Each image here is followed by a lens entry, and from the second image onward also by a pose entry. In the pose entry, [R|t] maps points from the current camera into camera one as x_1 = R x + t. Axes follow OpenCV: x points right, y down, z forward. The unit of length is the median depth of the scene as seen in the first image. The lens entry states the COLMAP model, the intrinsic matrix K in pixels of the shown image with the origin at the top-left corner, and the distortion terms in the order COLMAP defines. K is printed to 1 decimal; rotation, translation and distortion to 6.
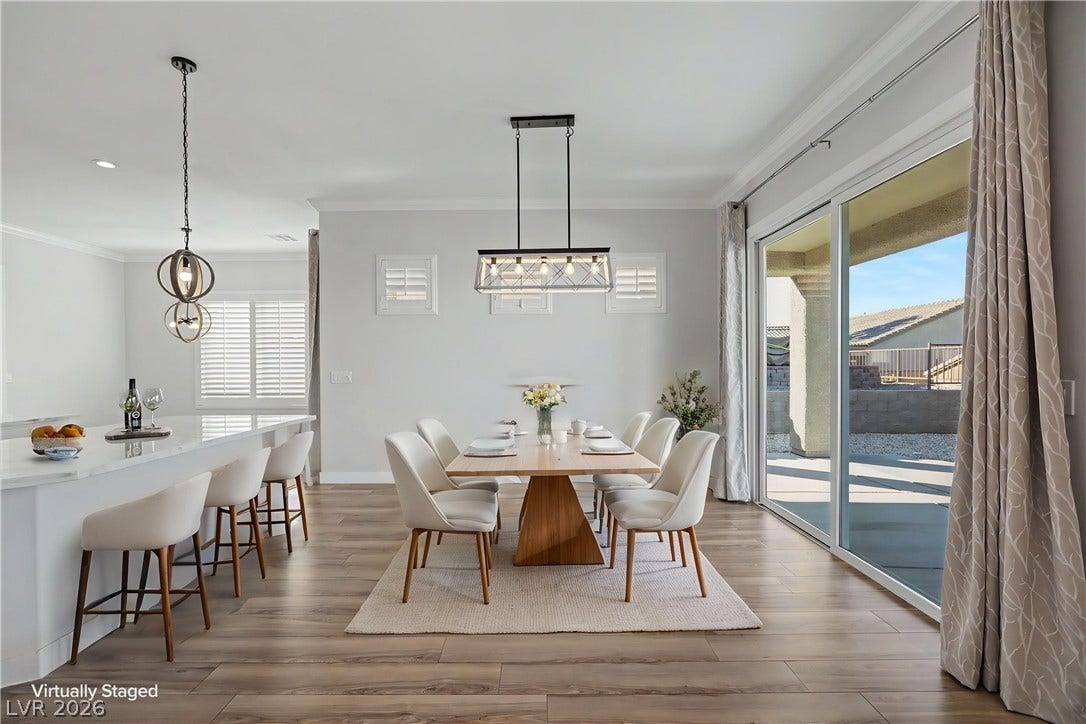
lens RADIAL K [[492.1, 0, 538.8], [0, 492.1, 359.9], [0, 0, 1]] dist [-0.004384, 0.001571]
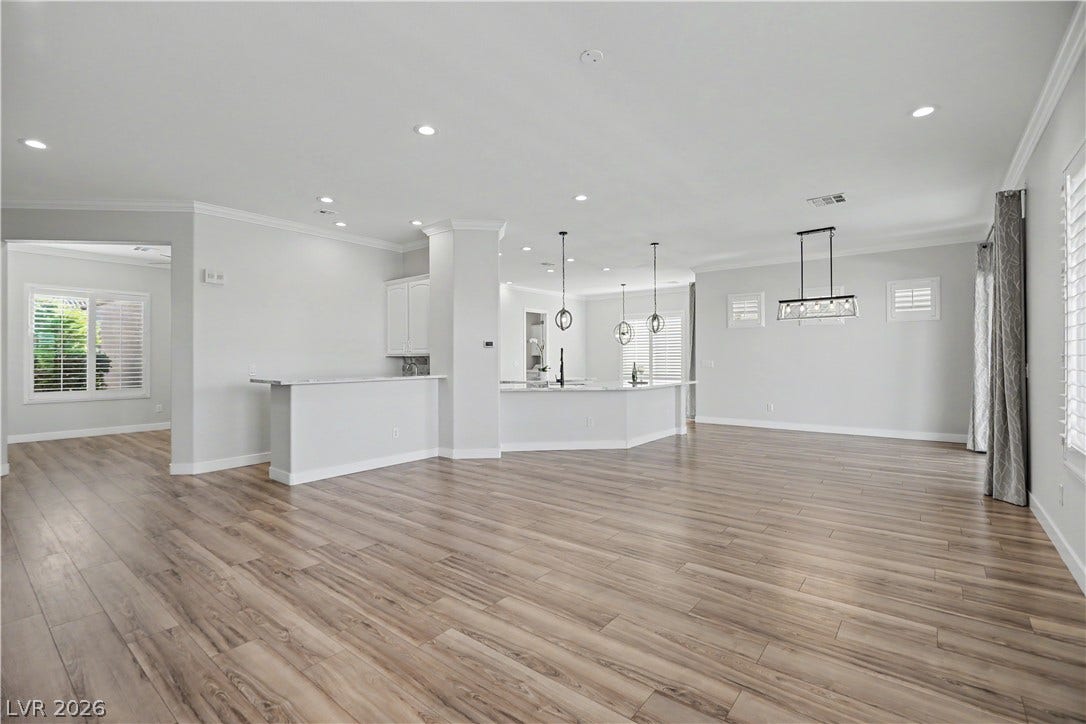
lens RADIAL K [[492.1, 0, 538.8], [0, 492.1, 359.9], [0, 0, 1]] dist [-0.004384, 0.001571]
pose [[0.778599, 0.004865, -0.627502, 0.365825], [0.003570, 0.999919, 0.012183, -0.005625], [0.627511, -0.011726, 0.778519, -1.170066]]
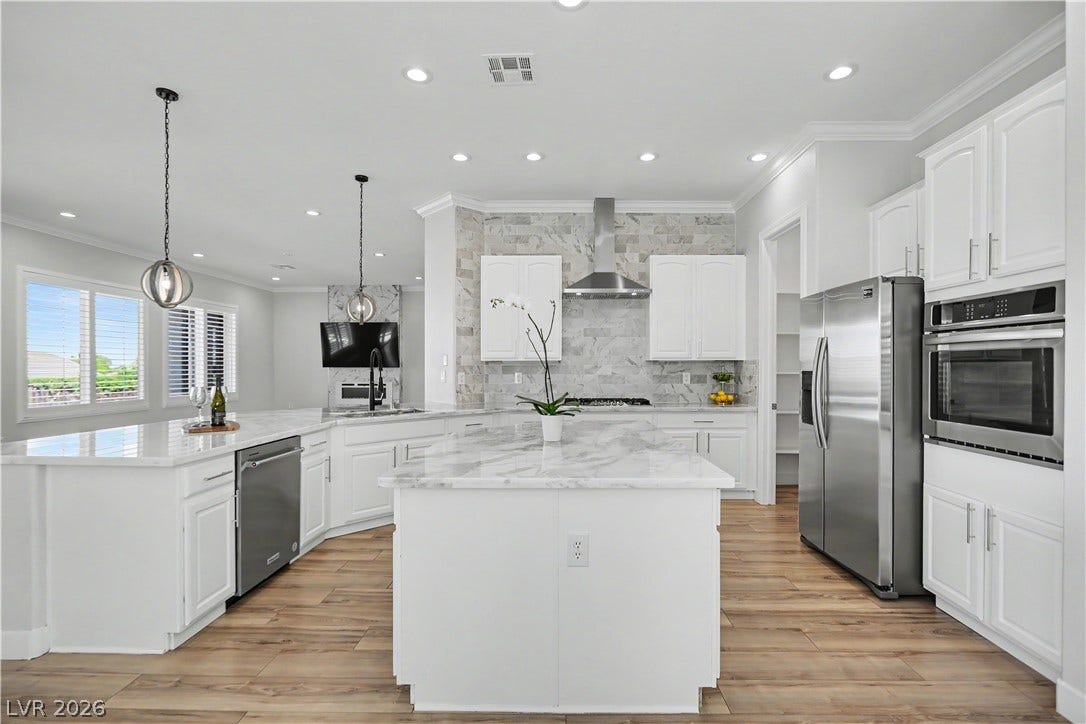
lens RADIAL K [[500.5, 0, 539.8], [0, 500.5, 360.9], [0, 0, 1]] dist [0.001282, 0.000163]
pose [[-0.999033, 0.003146, 0.043845, -1.263111], [0.002503, 0.999889, -0.014710, 0.018706], [-0.043886, -0.014586, -0.998930, 1.655812]]
